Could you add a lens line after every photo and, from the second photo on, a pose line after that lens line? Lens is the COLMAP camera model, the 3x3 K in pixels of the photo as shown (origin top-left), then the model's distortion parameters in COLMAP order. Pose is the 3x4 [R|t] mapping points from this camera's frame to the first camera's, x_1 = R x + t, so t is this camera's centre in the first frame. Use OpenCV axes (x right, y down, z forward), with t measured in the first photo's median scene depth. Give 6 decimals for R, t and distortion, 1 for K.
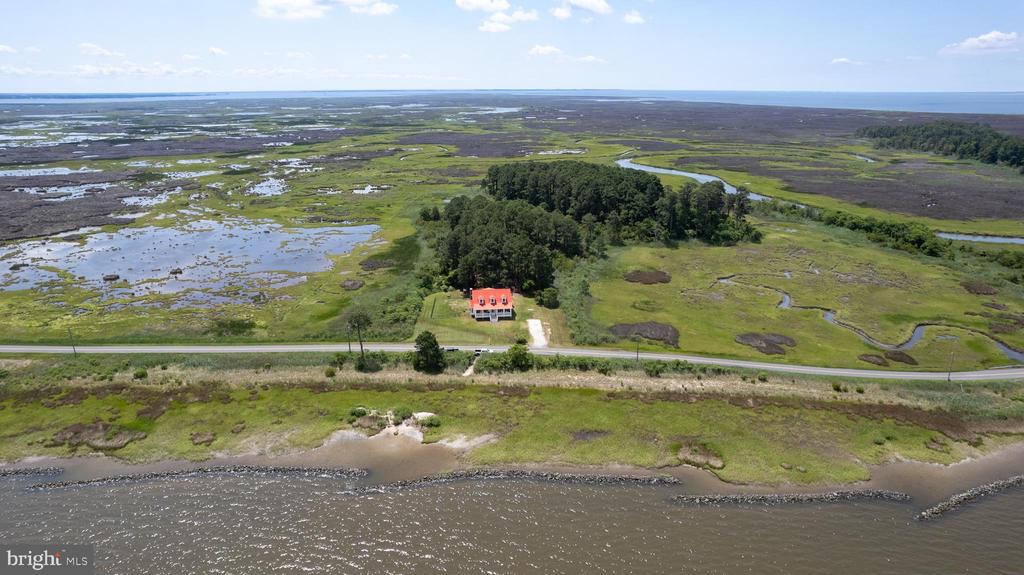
lens RADIAL K [[642.3, 0, 508.6], [0, 642.3, 289.6], [0, 0, 1]] dist [-0.071863, 0.052027]
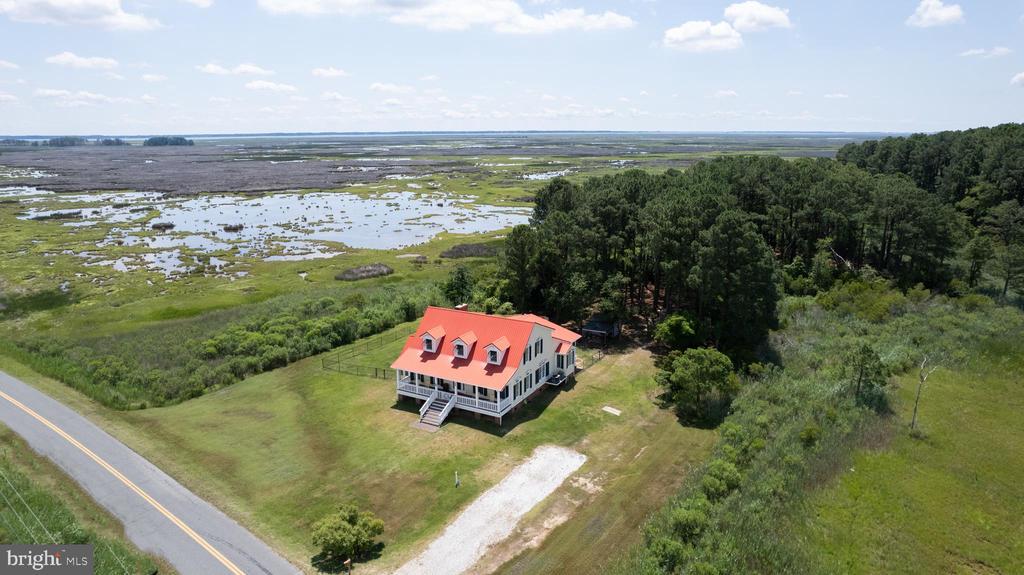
lens RADIAL K [[653.2, 0, 512.0], [0, 653.2, 287.5], [0, 0, 1]] dist [-0.070245, 0.062379]
pose [[0.813596, 0.136183, -0.565257, 0.147480], [-0.171717, 0.985097, -0.009828, -0.011546], [0.555495, 0.105060, 0.824856, 0.696936]]
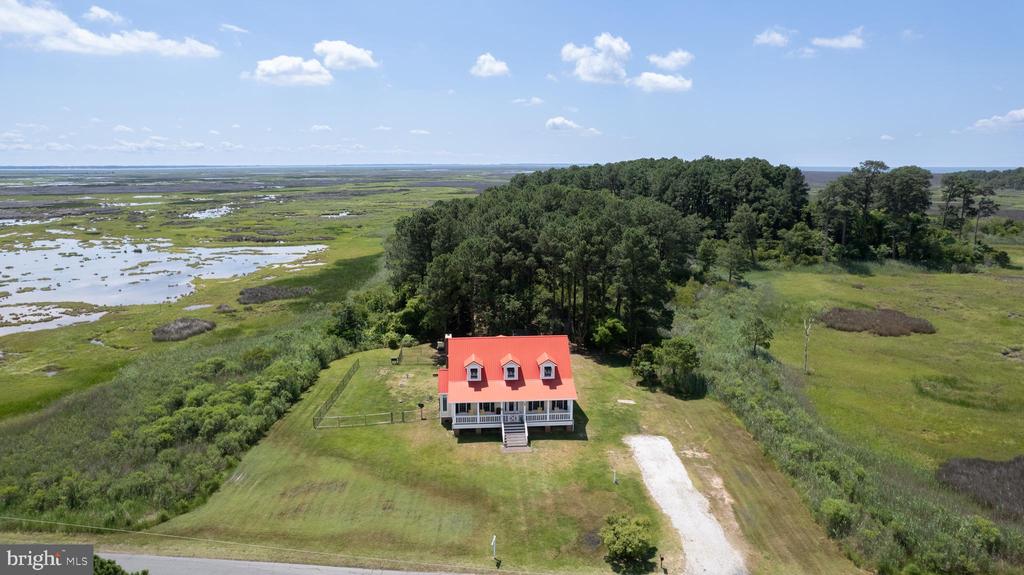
lens RADIAL K [[653.2, 0, 512.0], [0, 653.2, 287.5], [0, 0, 1]] dist [-0.070245, 0.062379]
pose [[0.999457, 0.009049, -0.031691, -0.013757], [-0.012601, 0.993431, -0.113738, 0.011204], [0.030453, 0.114076, 0.993005, 0.626791]]
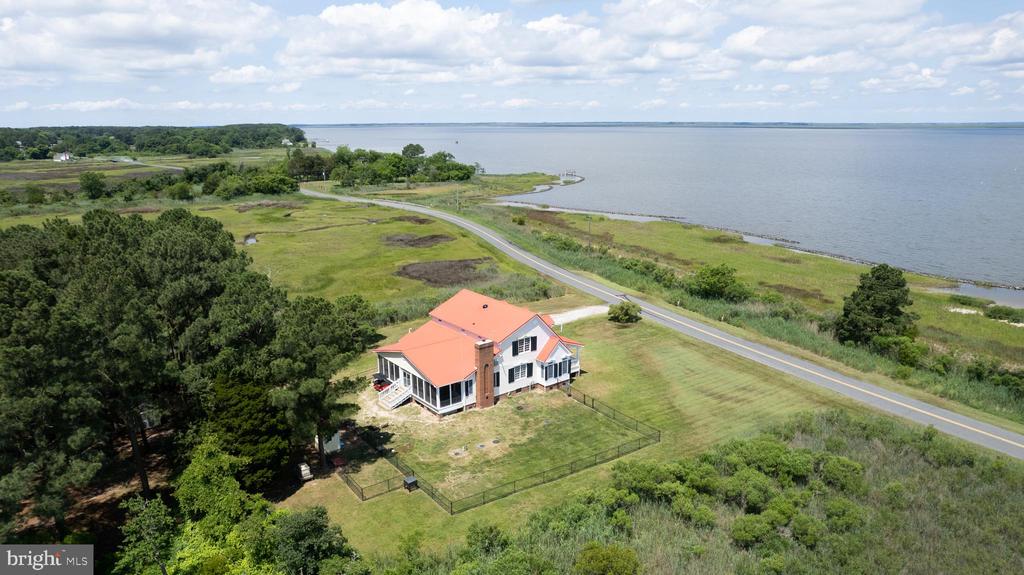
lens RADIAL K [[653.2, 0, 512.0], [0, 653.2, 287.5], [0, 0, 1]] dist [-0.070245, 0.062379]
pose [[-0.509872, -0.204844, 0.835506, -0.273558], [0.265975, 0.886109, 0.379563, -0.115851], [-0.818100, 0.415752, -0.397319, 1.035579]]
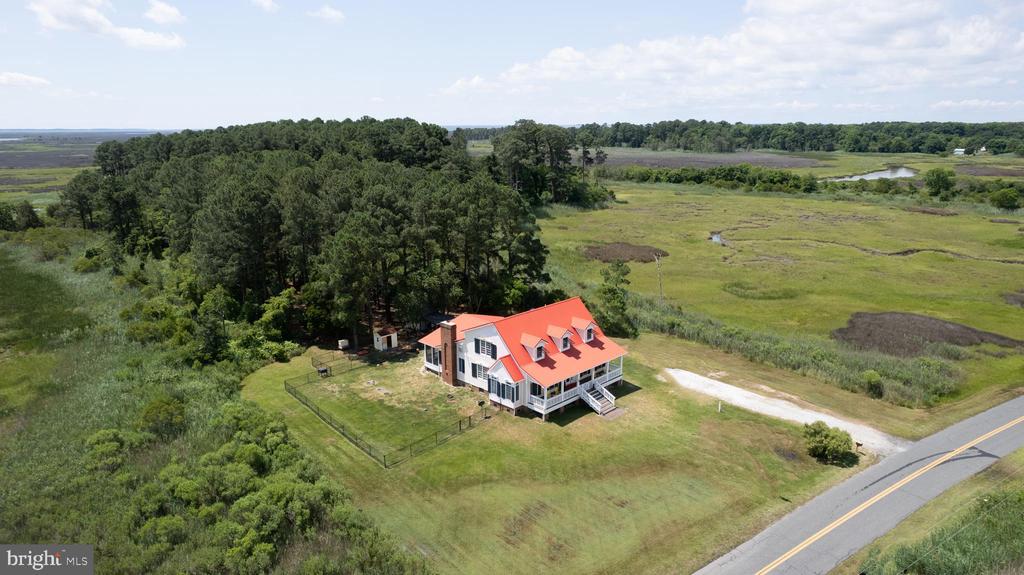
lens RADIAL K [[653.2, 0, 512.0], [0, 653.2, 287.5], [0, 0, 1]] dist [-0.070245, 0.062379]
pose [[0.782515, -0.153615, 0.603384, -0.203275], [0.188760, 0.982009, 0.005210, -0.012910], [-0.593329, 0.109817, 0.797434, 0.706383]]
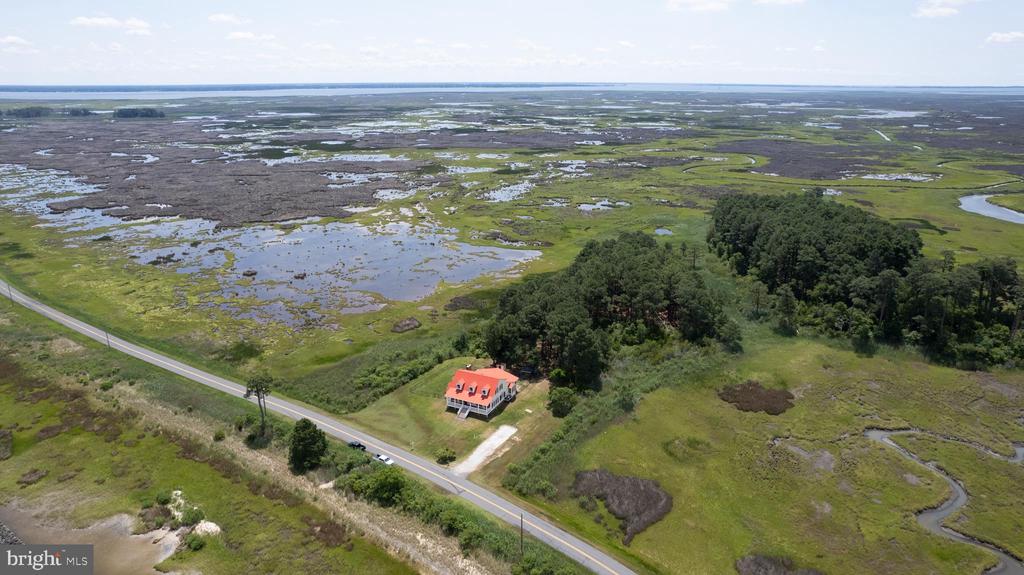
lens RADIAL K [[653.2, 0, 512.0], [0, 653.2, 287.5], [0, 0, 1]] dist [-0.070245, 0.062379]
pose [[0.842603, 0.166033, -0.512302, 0.370264], [-0.165304, 0.985104, 0.047382, -0.138647], [0.512538, 0.044761, 0.857497, 0.308298]]
